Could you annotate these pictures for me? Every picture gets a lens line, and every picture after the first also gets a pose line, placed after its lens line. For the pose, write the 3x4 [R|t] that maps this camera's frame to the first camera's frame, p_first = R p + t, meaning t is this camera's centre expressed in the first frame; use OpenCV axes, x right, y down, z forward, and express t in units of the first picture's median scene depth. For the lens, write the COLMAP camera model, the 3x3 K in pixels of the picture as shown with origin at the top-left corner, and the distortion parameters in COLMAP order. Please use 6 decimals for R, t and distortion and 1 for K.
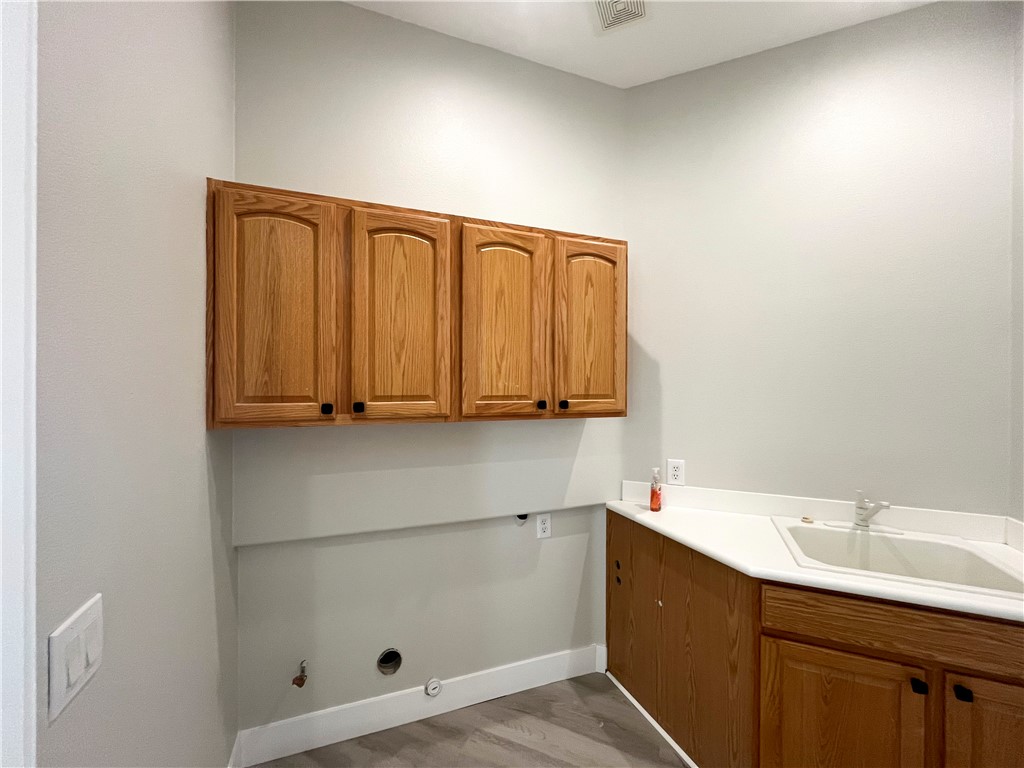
lens RADIAL K [[416.7, 0, 508.8], [0, 416.7, 386.9], [0, 0, 1]] dist [-0.001821, -0.000198]
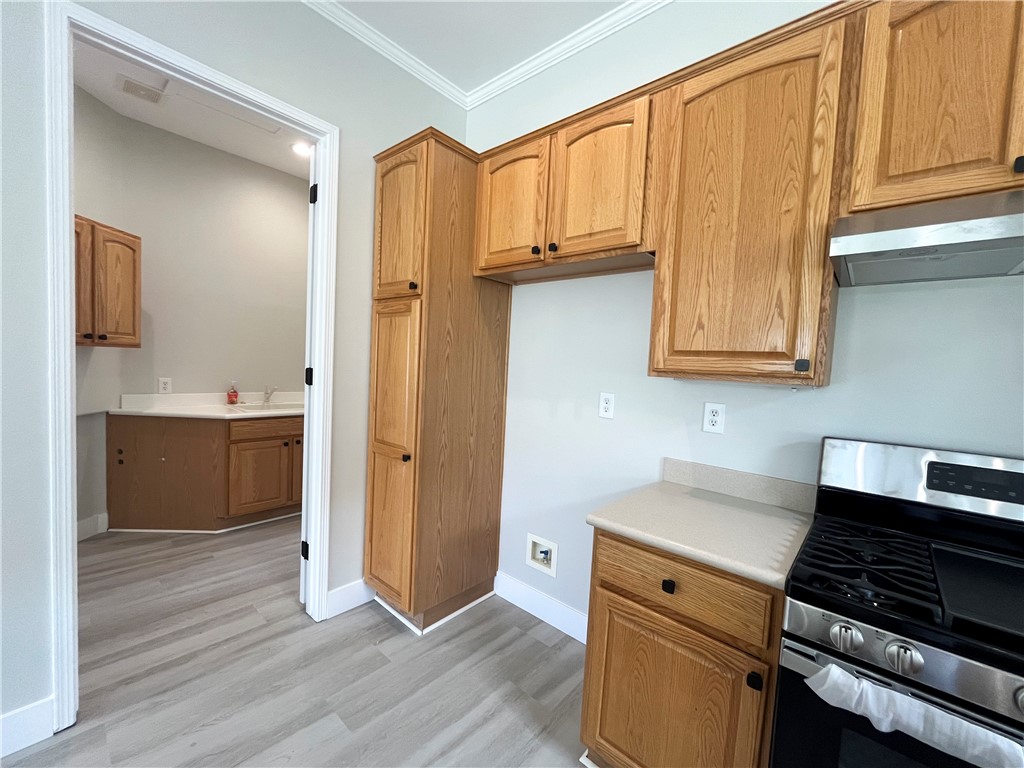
lens RADIAL K [[416.7, 0, 509.5], [0, 416.7, 387.0], [0, 0, 1]] dist [-0.001821, -0.000198]
pose [[0.296279, -0.039193, 0.954297, -0.877414], [-0.044870, 0.997483, 0.054897, 0.071774], [-0.954047, -0.059084, 0.293775, -0.882302]]
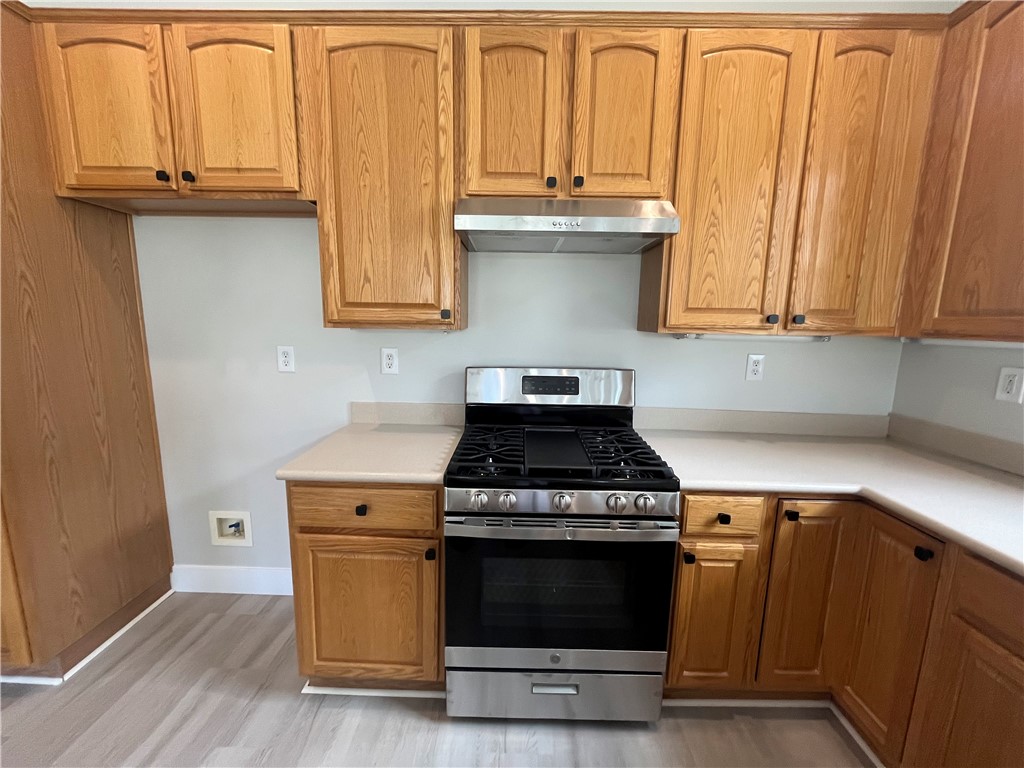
lens RADIAL K [[416.7, 0, 510.2], [0, 416.7, 386.3], [0, 0, 1]] dist [-0.001821, -0.000198]
pose [[-0.399421, -0.154092, 0.903725, -1.029729], [-0.013301, 0.986643, 0.162351, 0.043996], [-0.916671, 0.052827, -0.396136, -0.930919]]
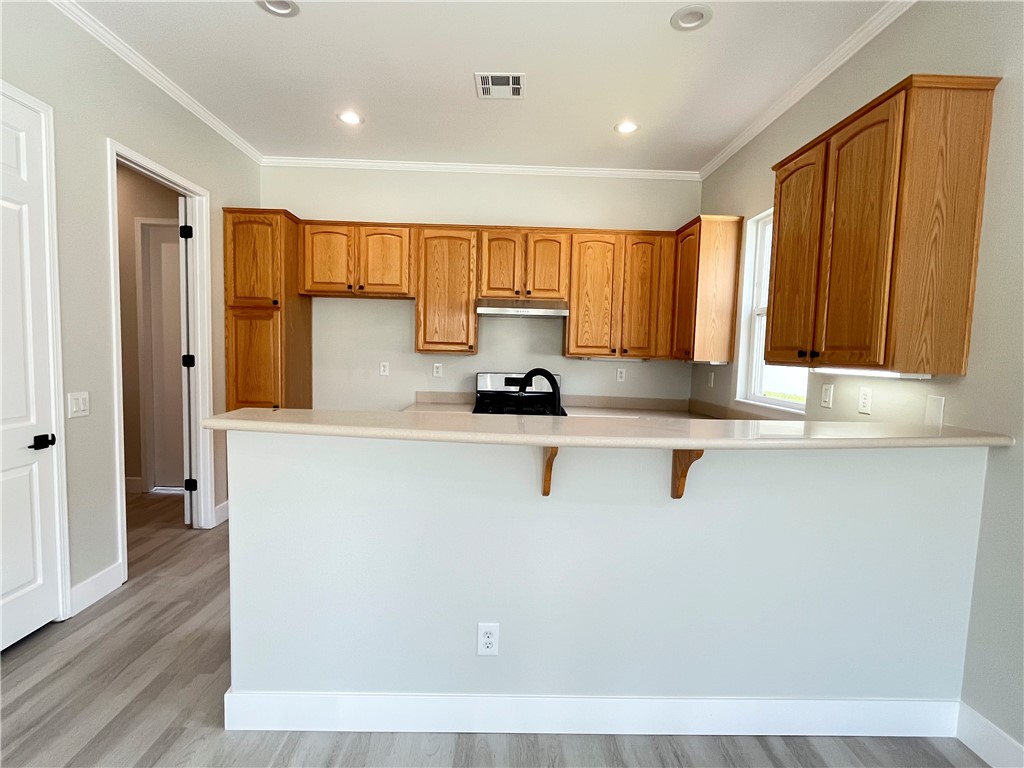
lens RADIAL K [[516.7, 0, 509.2], [0, 516.7, 387.5], [0, 0, 1]] dist [0.002978, -0.000214]
pose [[-0.434734, -0.080965, 0.896912, -3.894747], [-0.023535, 0.996632, 0.078560, 0.018657], [-0.900251, 0.013044, -0.435175, 0.428196]]
